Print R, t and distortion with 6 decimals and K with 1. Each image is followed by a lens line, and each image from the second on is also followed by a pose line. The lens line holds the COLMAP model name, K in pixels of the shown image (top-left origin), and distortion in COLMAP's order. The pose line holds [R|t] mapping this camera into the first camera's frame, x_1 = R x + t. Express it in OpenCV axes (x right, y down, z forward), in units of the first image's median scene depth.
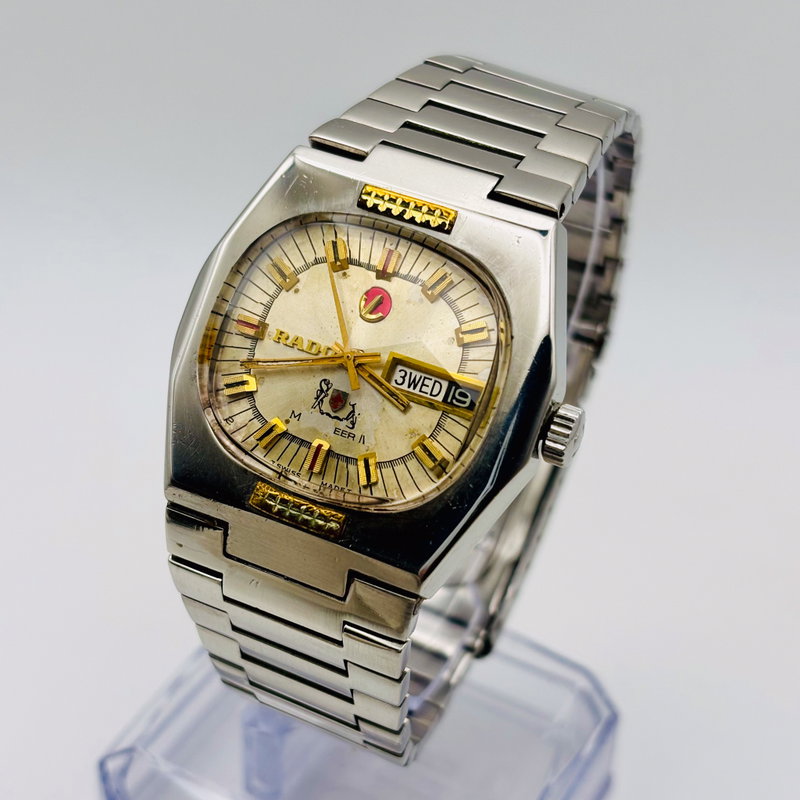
lens RADIAL K [[1706.0, 0, 402.1], [0, 1706.0, 456.0], [0, 0, 1]] dist [0.186808, 0.127426]
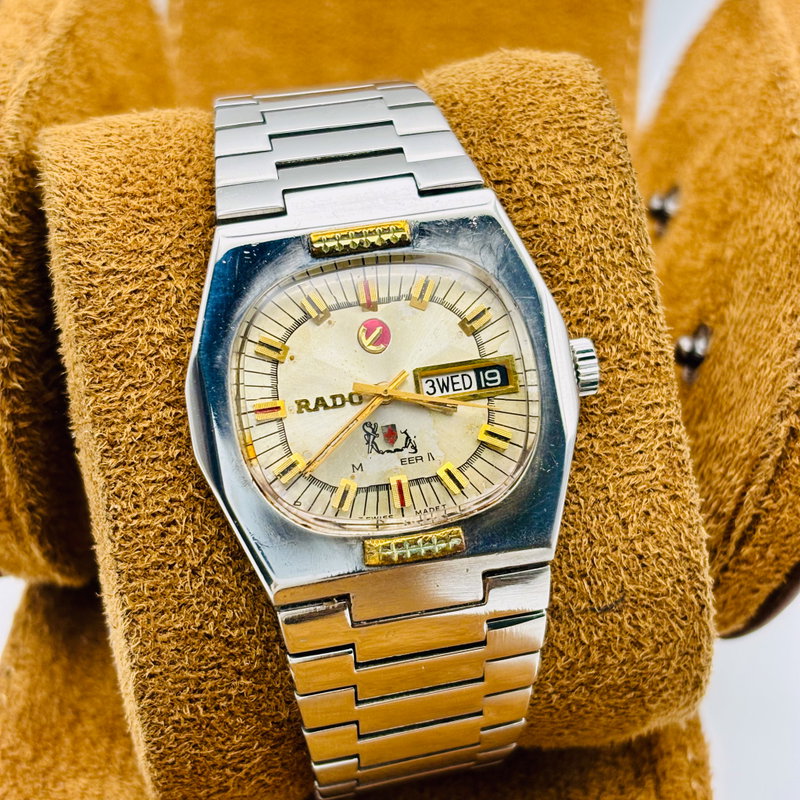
lens RADIAL K [[1706.0, 0, 402.1], [0, 1706.0, 456.0], [0, 0, 1]] dist [0.186808, 0.127426]
pose [[0.779370, -0.461153, 0.424170, -0.474217], [0.436952, 0.885222, 0.159547, -0.182343], [-0.449060, 0.060996, 0.891417, 0.084484]]
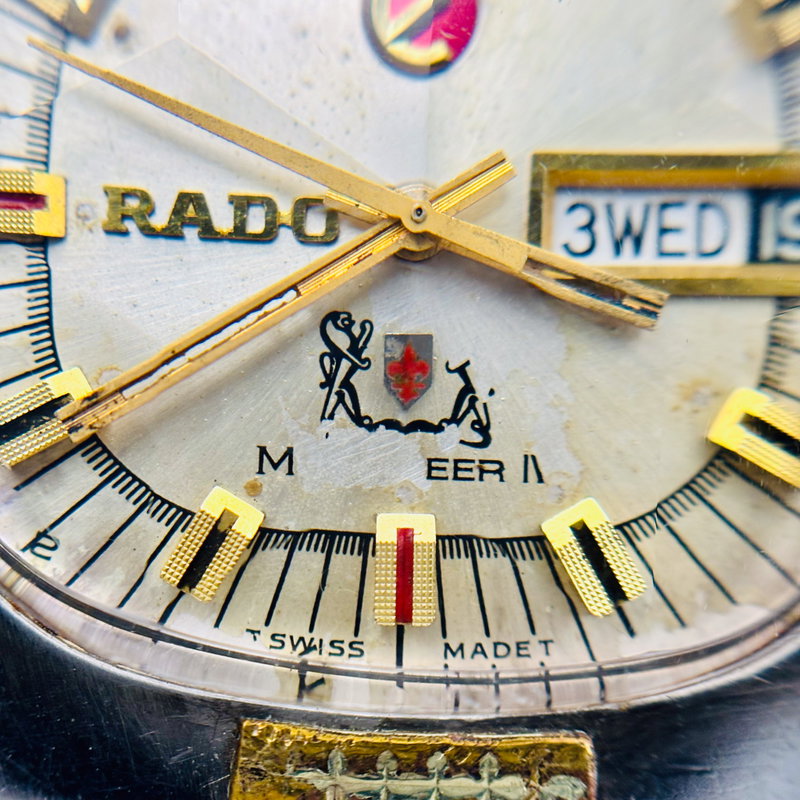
lens RADIAL K [[1571.7, 0, 362.8], [0, 1571.7, 449.6], [0, 0, 1]] dist [0.386004, -0.831765]
pose [[0.892856, -0.329004, 0.307514, -0.133730], [0.280438, 0.940481, 0.191963, -0.074412], [-0.352367, -0.085157, 0.931979, 0.749528]]
